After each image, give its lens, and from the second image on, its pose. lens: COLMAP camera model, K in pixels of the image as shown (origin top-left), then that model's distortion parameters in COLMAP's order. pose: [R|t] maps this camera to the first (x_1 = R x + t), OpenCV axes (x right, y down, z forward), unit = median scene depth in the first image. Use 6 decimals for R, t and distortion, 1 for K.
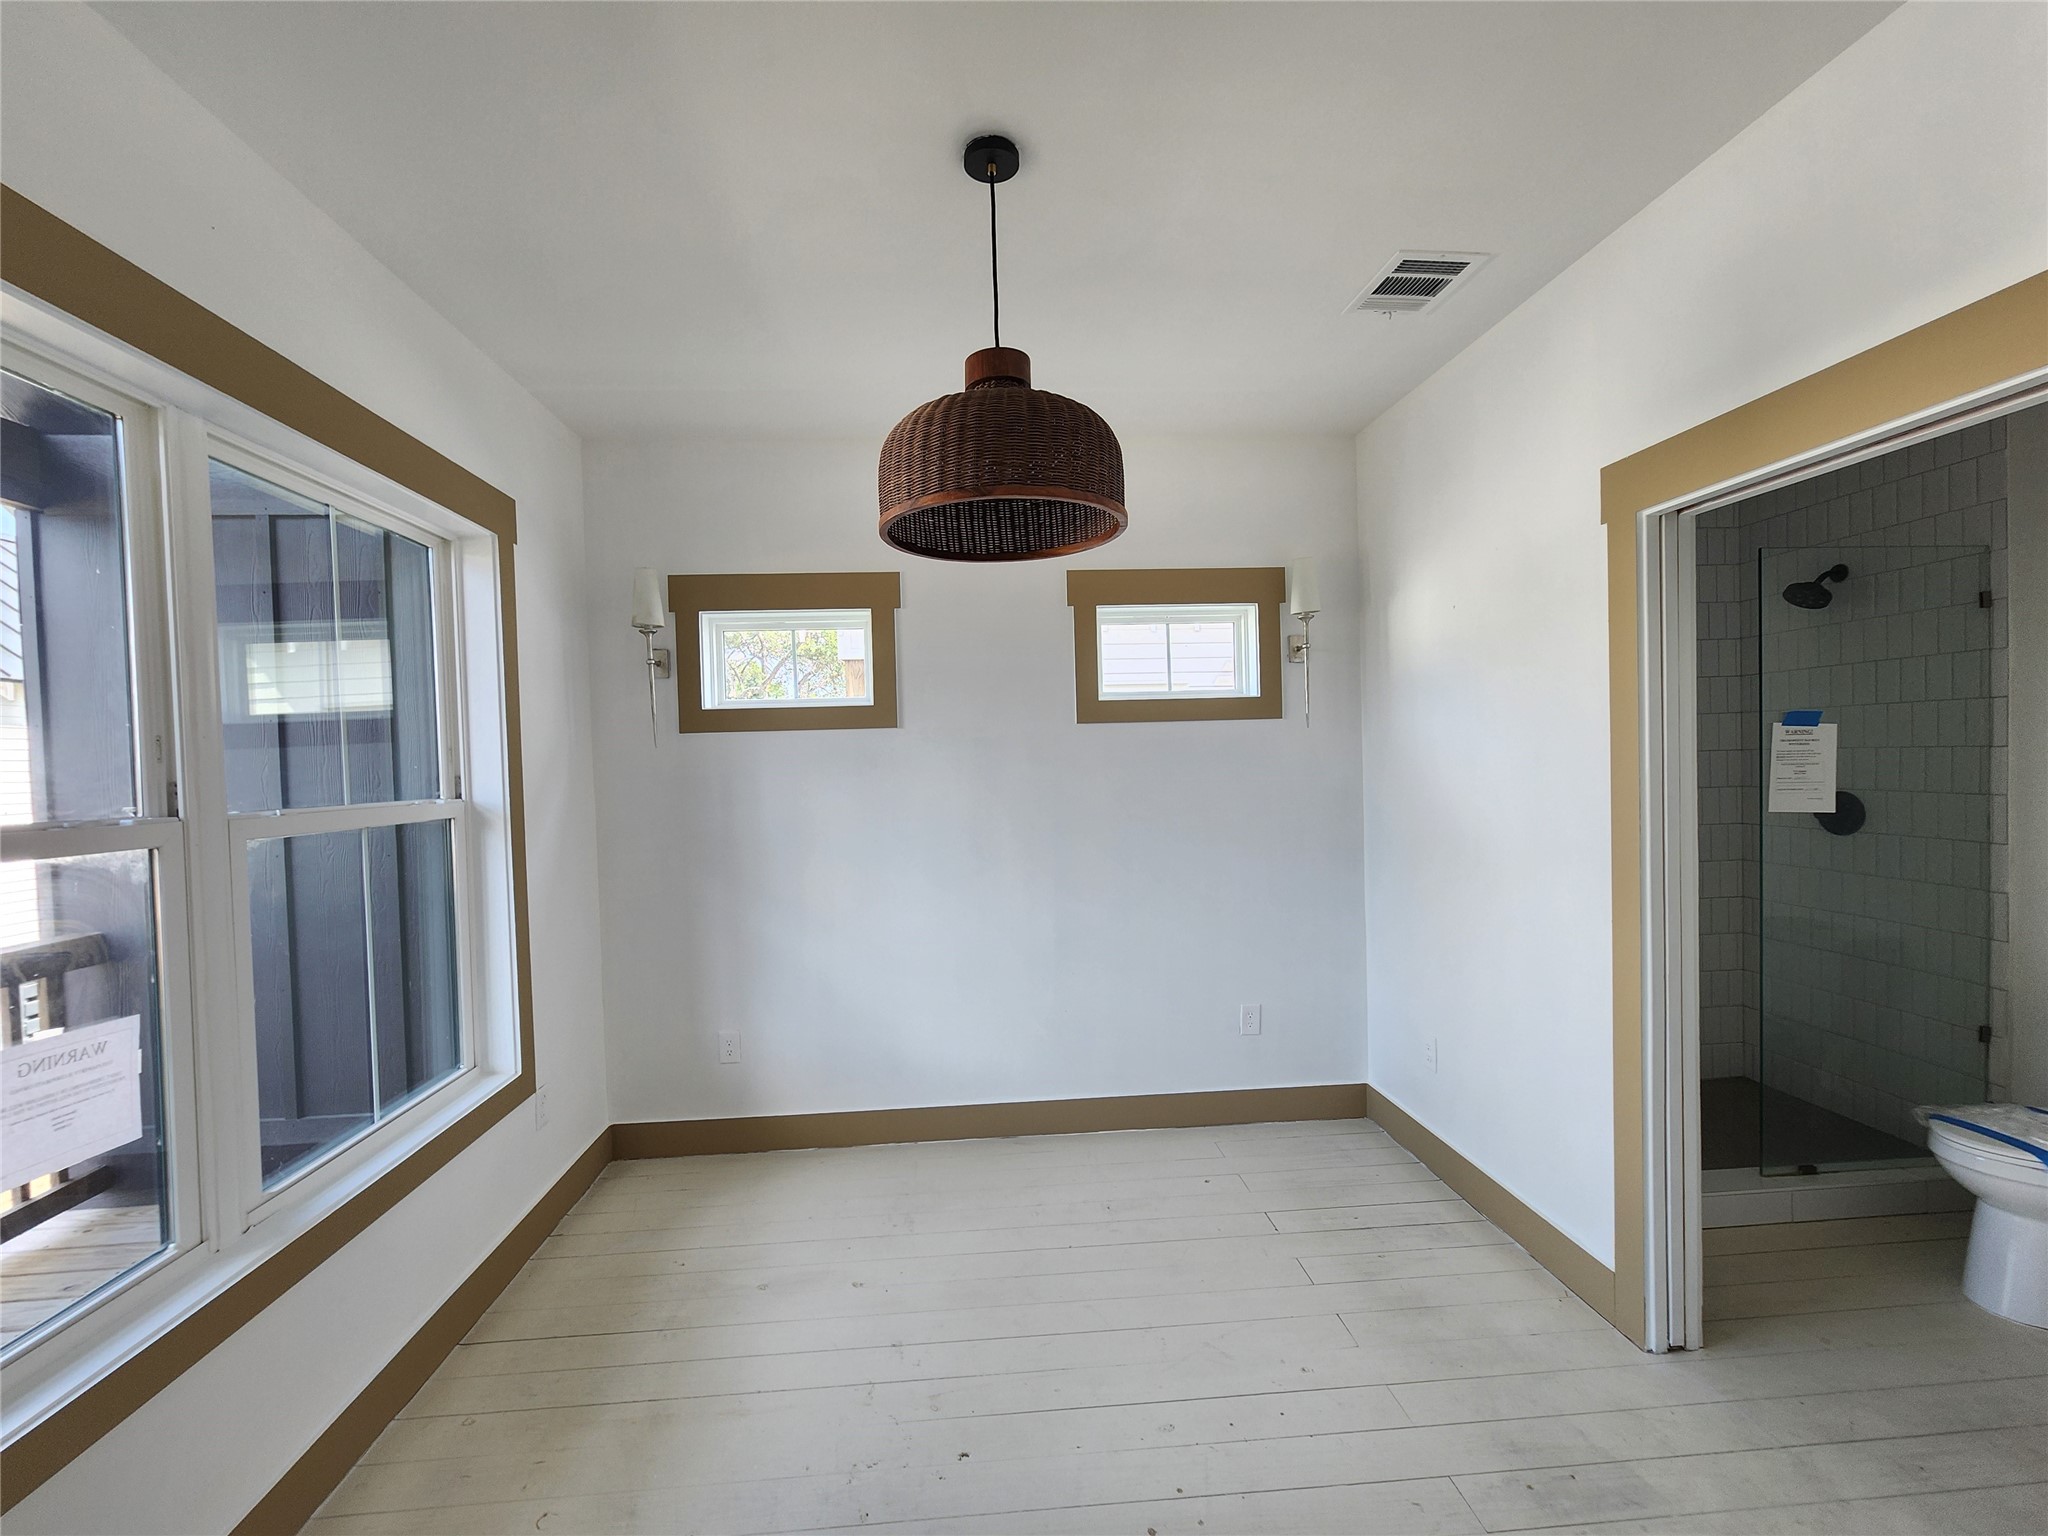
lens RADIAL K [[848.3, 0, 1015.5], [0, 848.3, 776.8], [0, 0, 1]] dist [-0.002360, 0.000449]
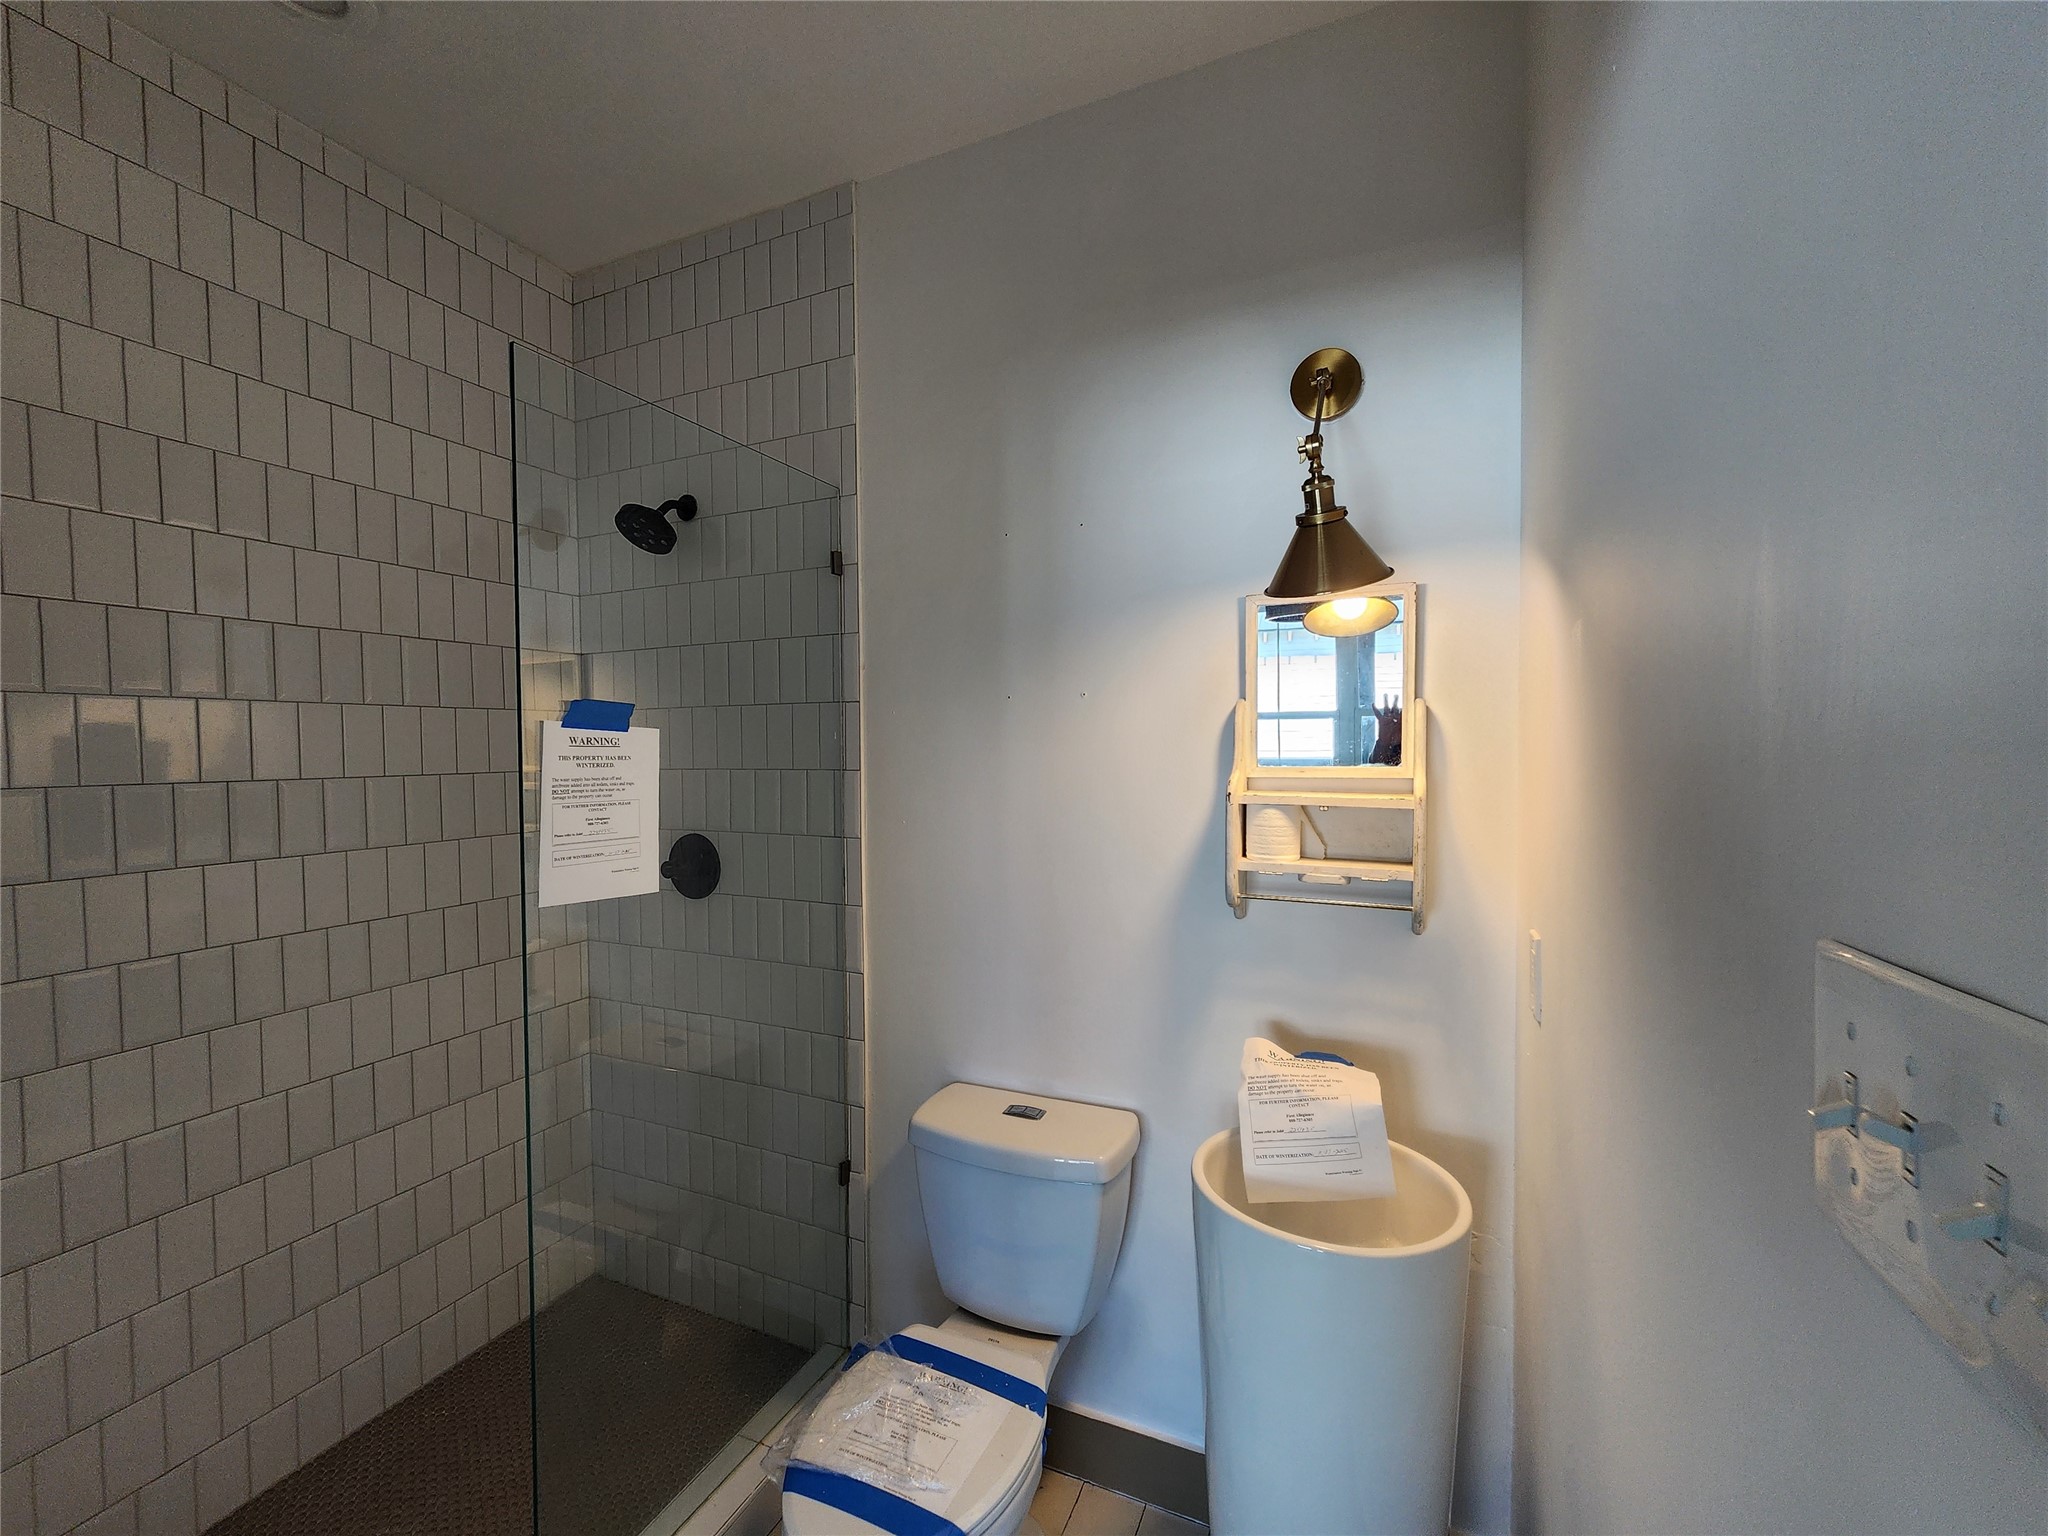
lens RADIAL K [[848.3, 0, 1015.5], [0, 848.3, 776.8], [0, 0, 1]] dist [-0.002360, 0.000449]
pose [[0.488040, -0.007822, 0.872786, 0.601103], [0.013866, 0.999903, 0.001208, -0.028927], [-0.872711, 0.011513, 0.488101, 0.527386]]
